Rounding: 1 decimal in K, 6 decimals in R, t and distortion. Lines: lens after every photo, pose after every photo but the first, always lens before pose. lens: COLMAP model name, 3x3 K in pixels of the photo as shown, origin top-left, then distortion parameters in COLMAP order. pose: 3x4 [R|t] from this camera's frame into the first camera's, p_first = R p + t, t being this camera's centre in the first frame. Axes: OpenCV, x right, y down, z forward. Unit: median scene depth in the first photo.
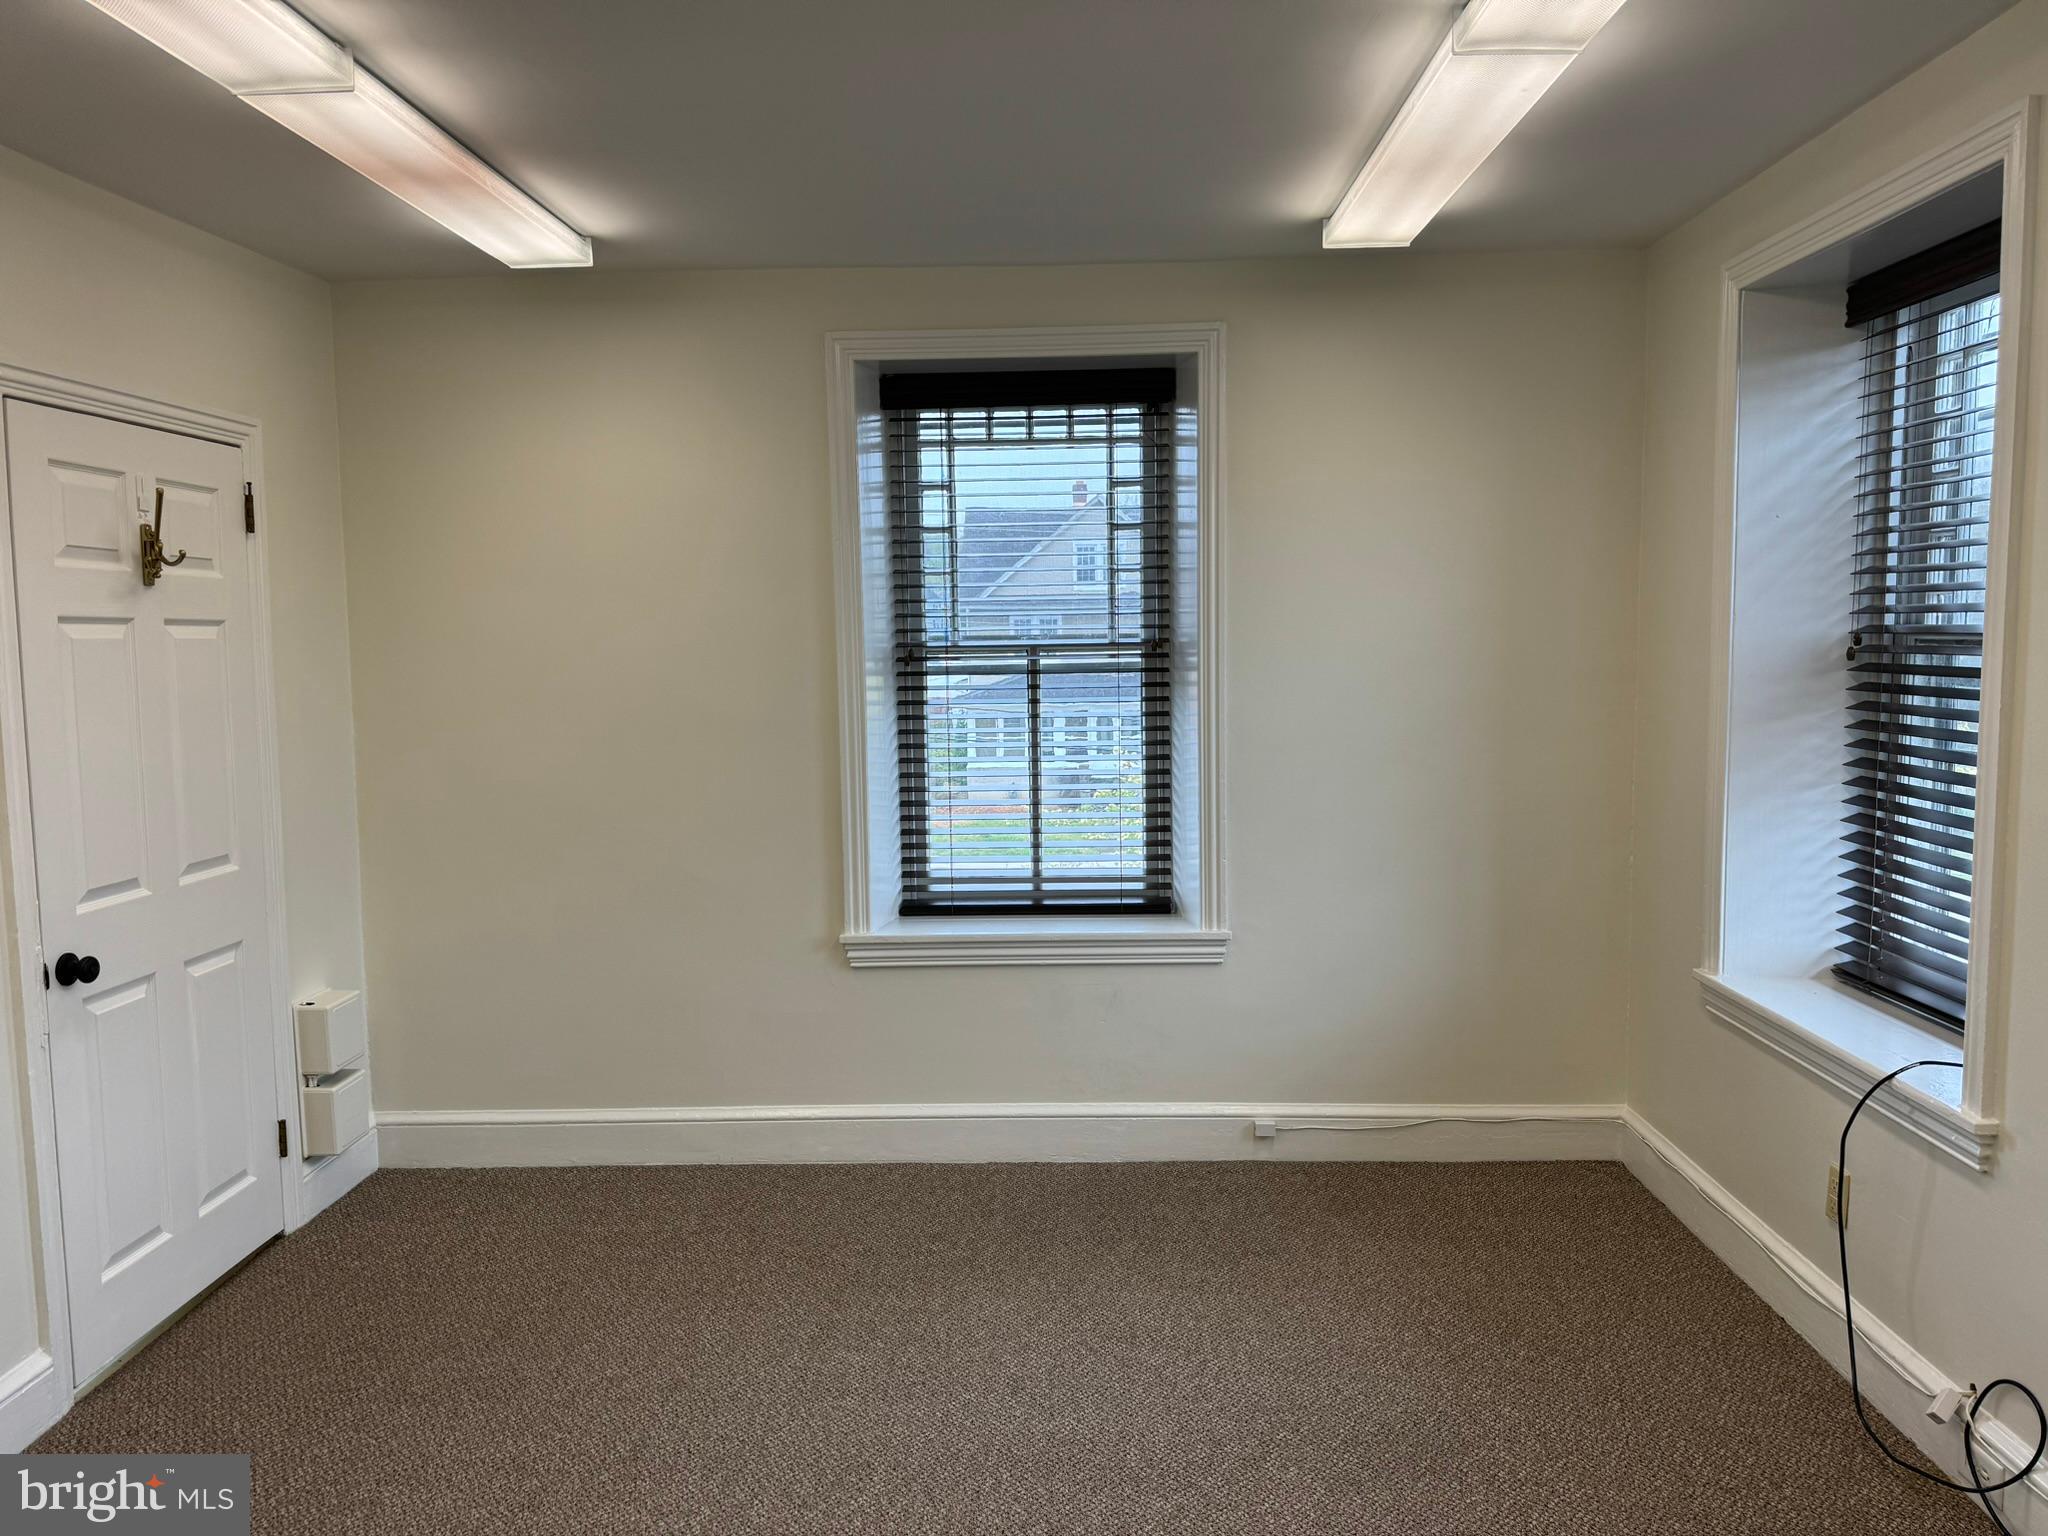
lens RADIAL K [[1451.1, 0, 1027.7], [0, 1451.1, 766.6], [0, 0, 1]] dist [0.051878, -0.007003]
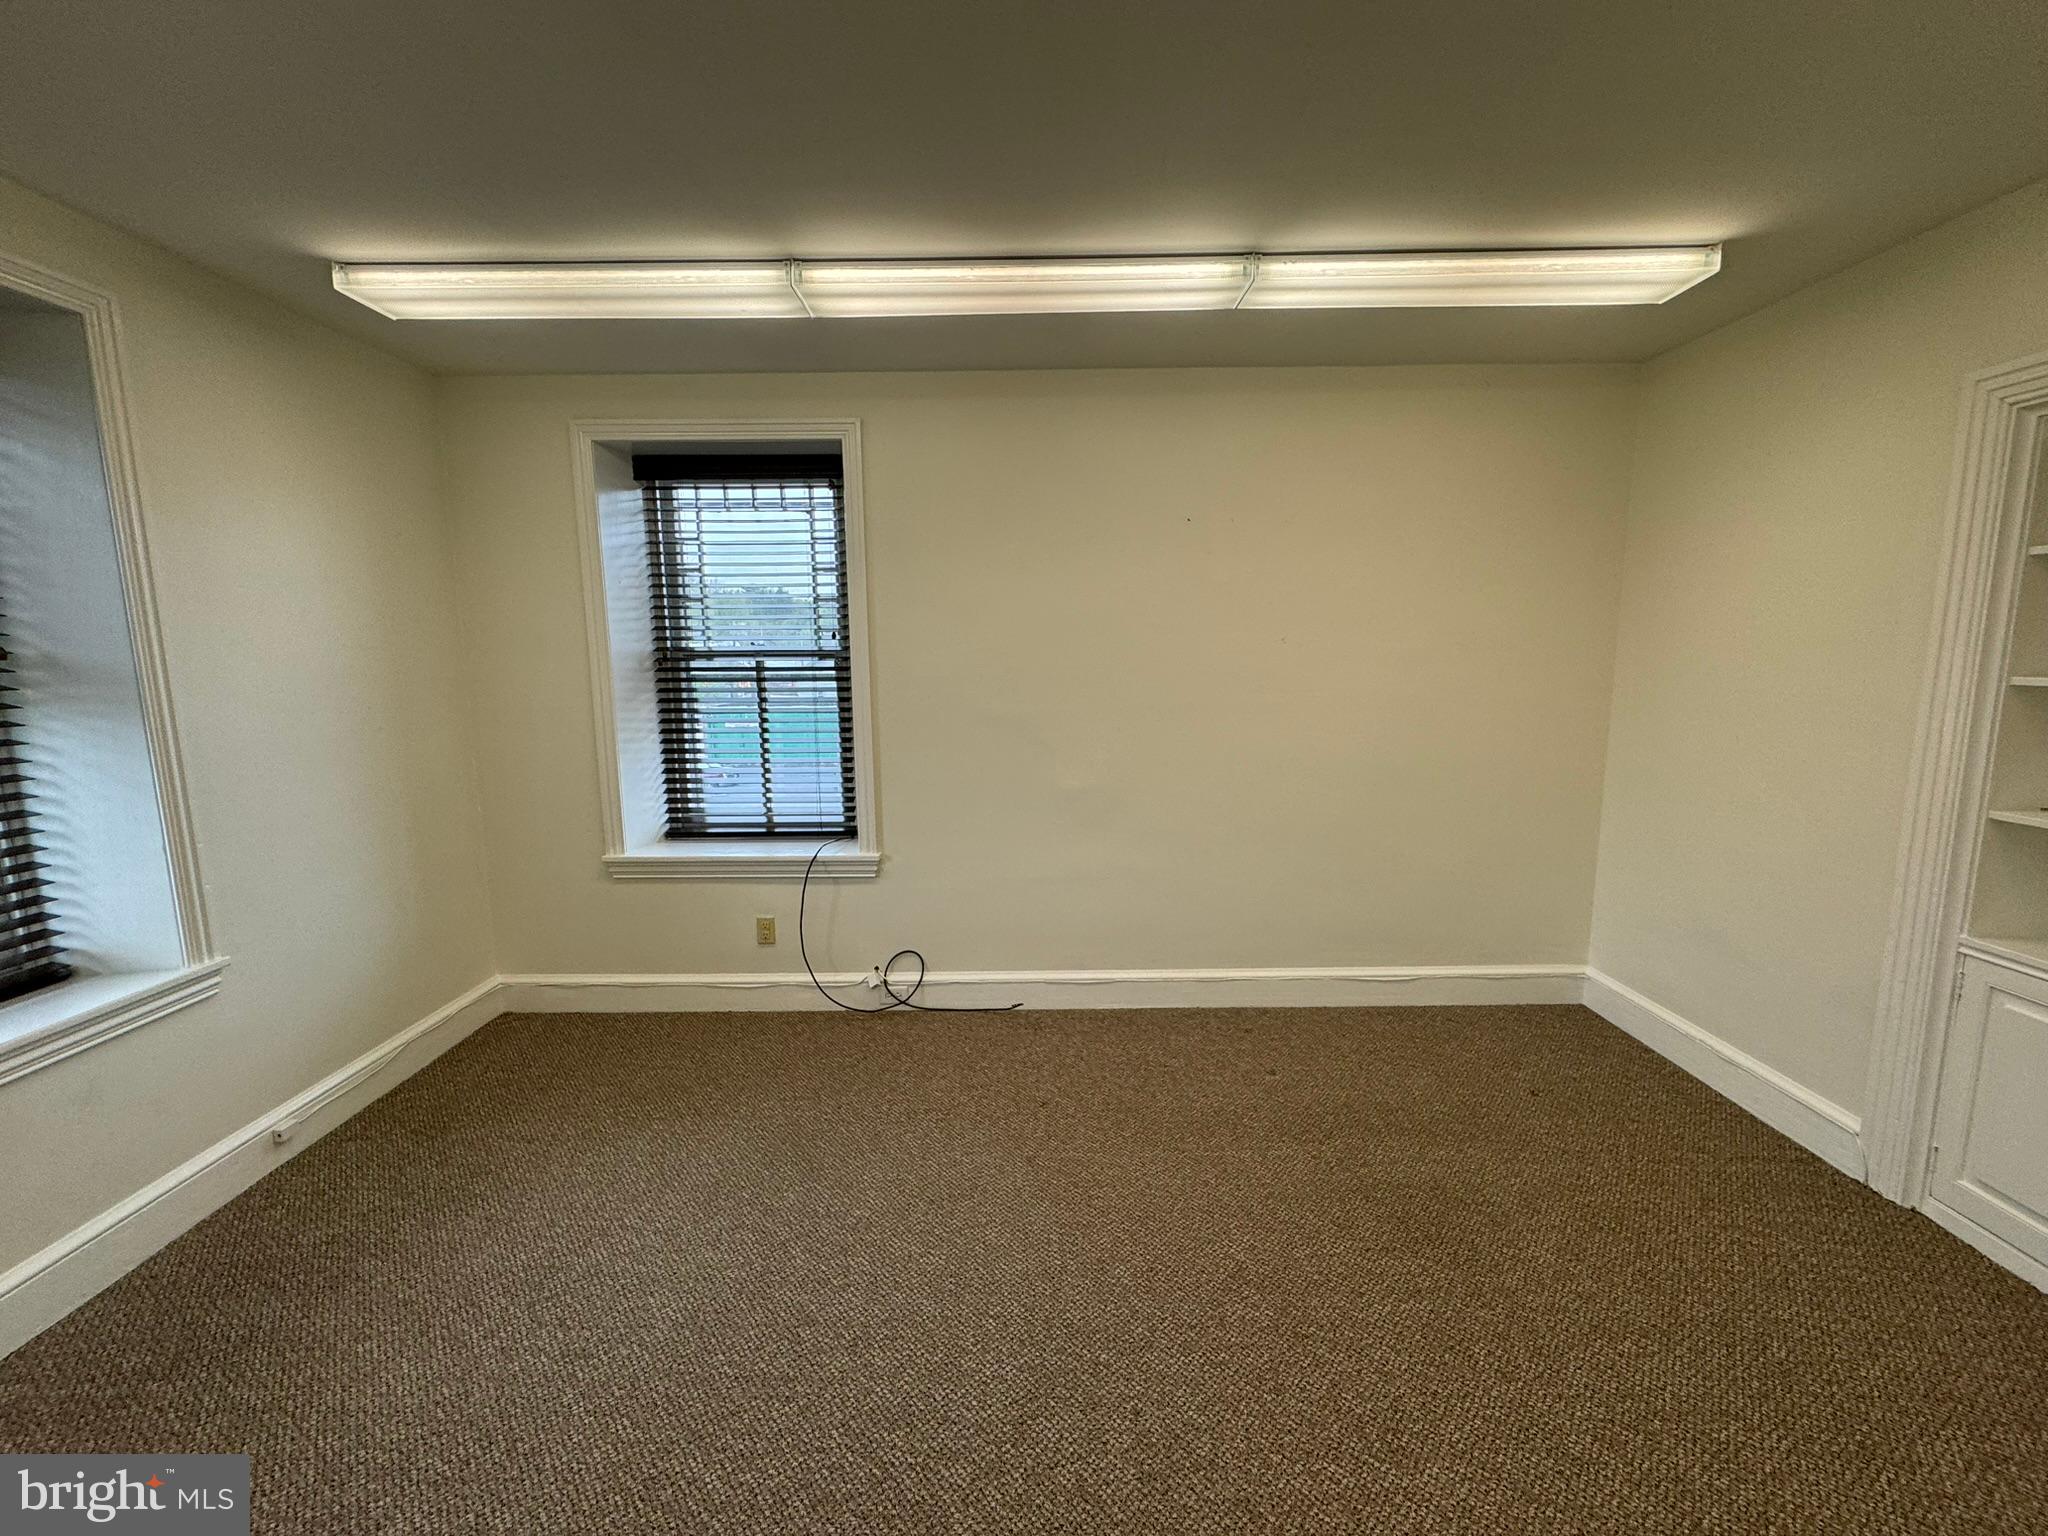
lens RADIAL K [[843.3, 0, 1028.5], [0, 843.3, 763.7], [0, 0, 1]] dist [0.000081, 0.018793]
pose [[-0.019471, -0.128719, 0.991490, -0.449950], [0.097315, 0.986725, 0.130012, -0.038486], [-0.995063, 0.099018, -0.006687, 0.494912]]
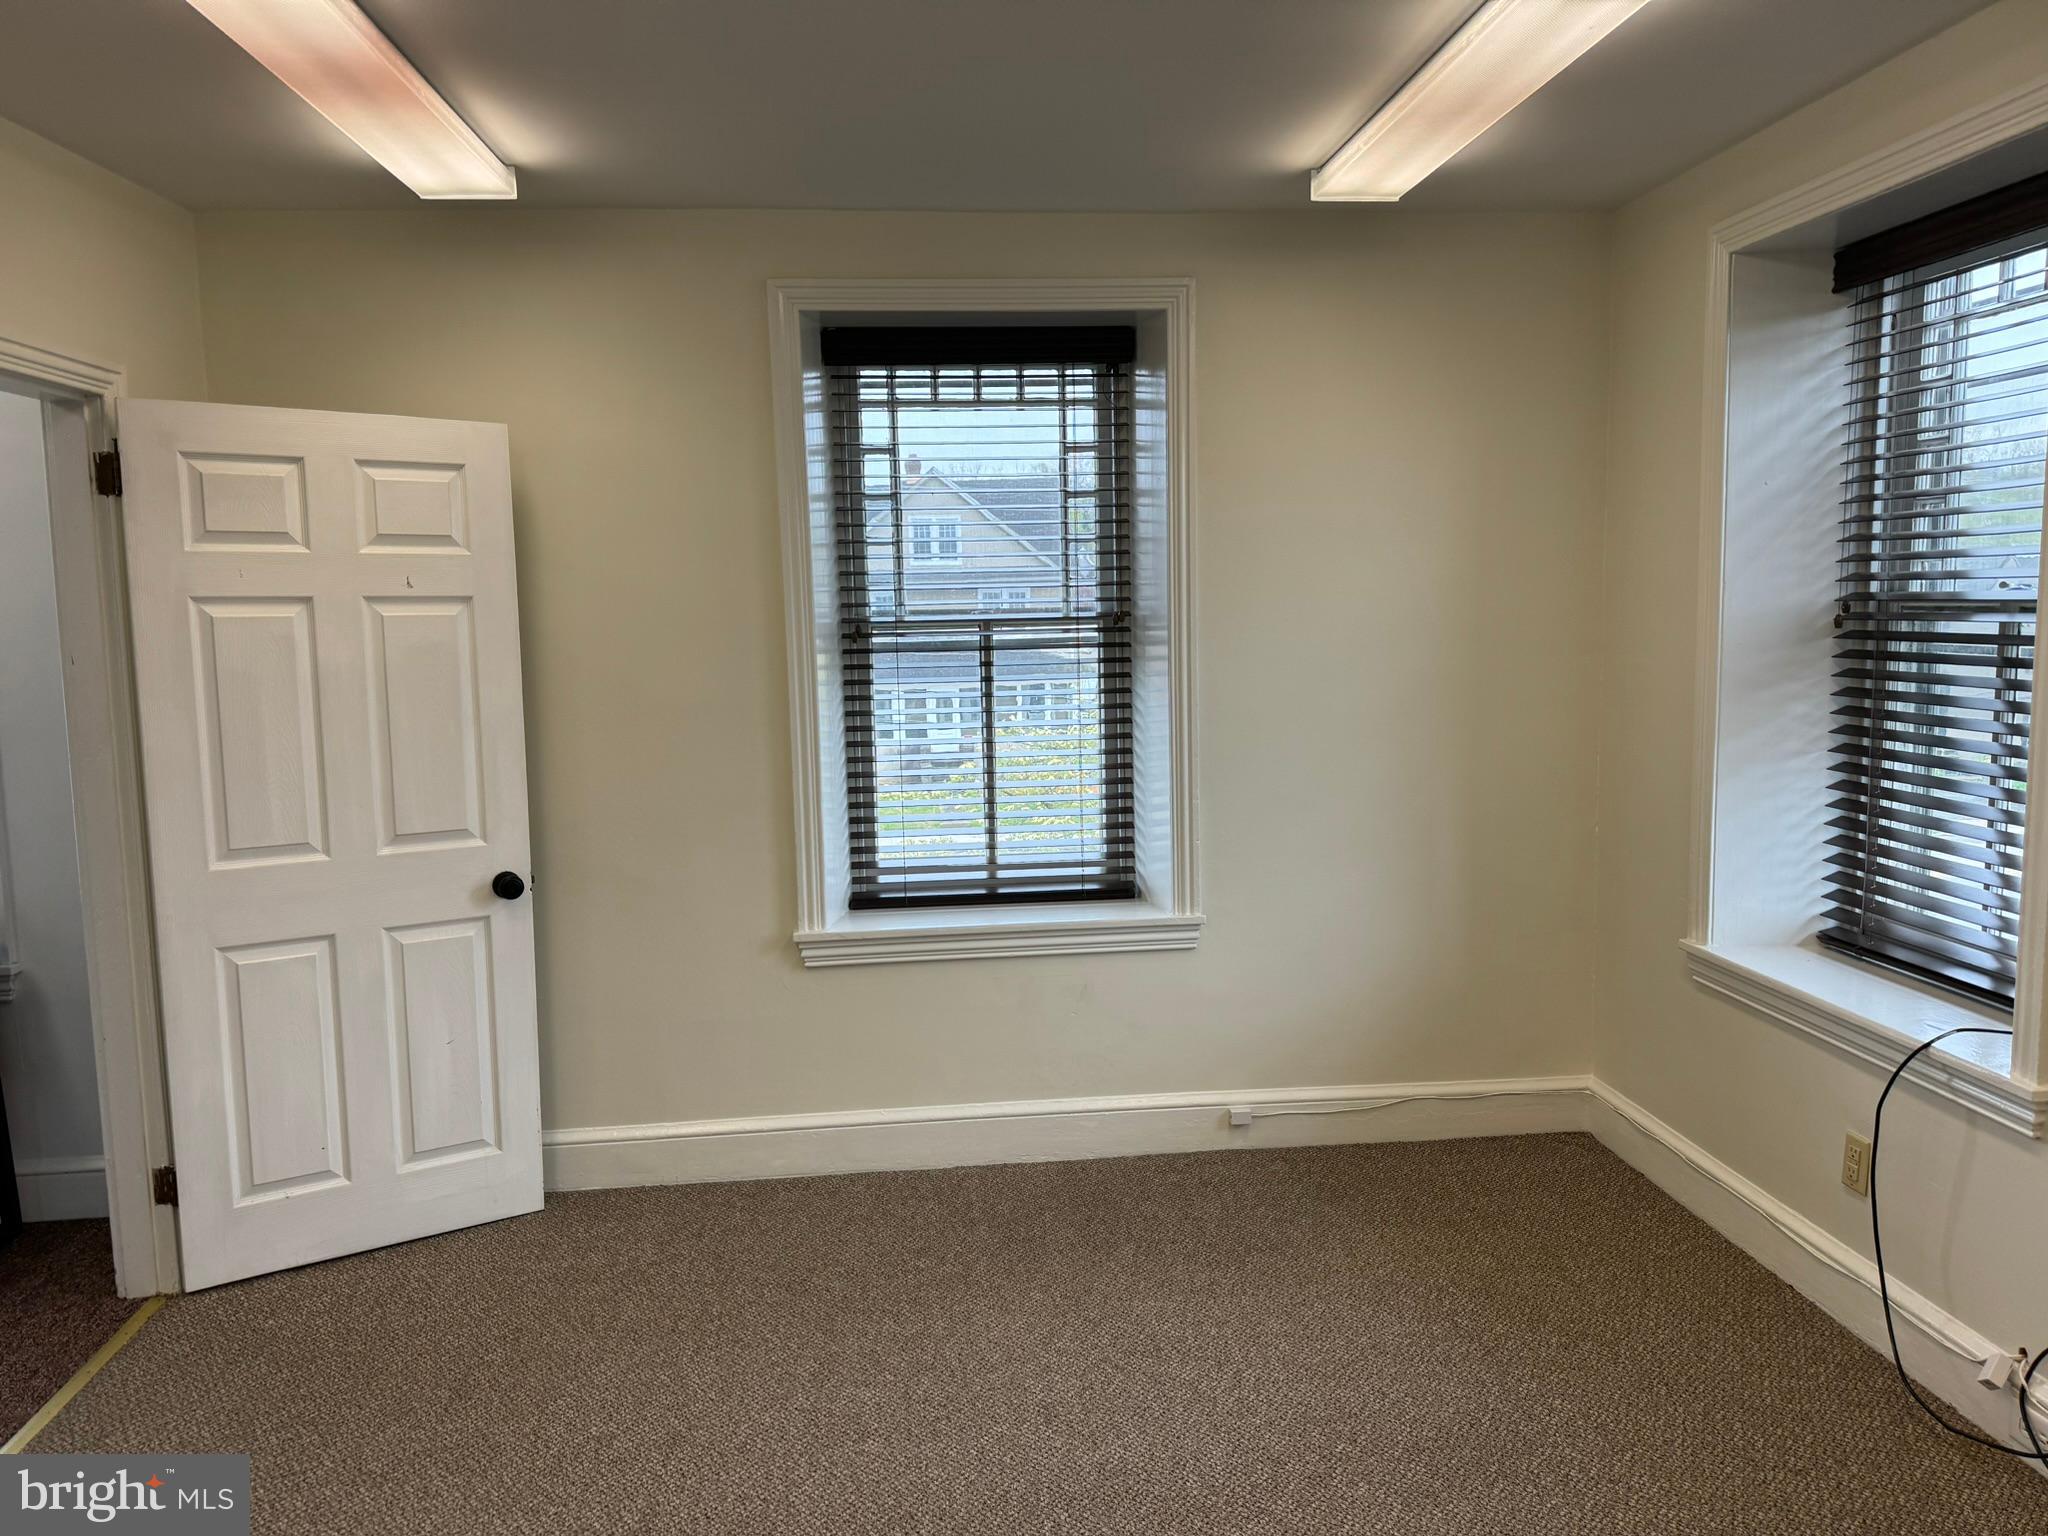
lens RADIAL K [[1451.5, 0, 1024.0], [0, 1451.5, 768.0], [0, 0, 1]] dist [0.039900, 0.001863]
pose [[0.992292, -0.020502, 0.122214, -0.101599], [0.018254, 0.999643, 0.019485, -0.005736], [-0.122570, -0.017104, 0.992313, 0.065136]]
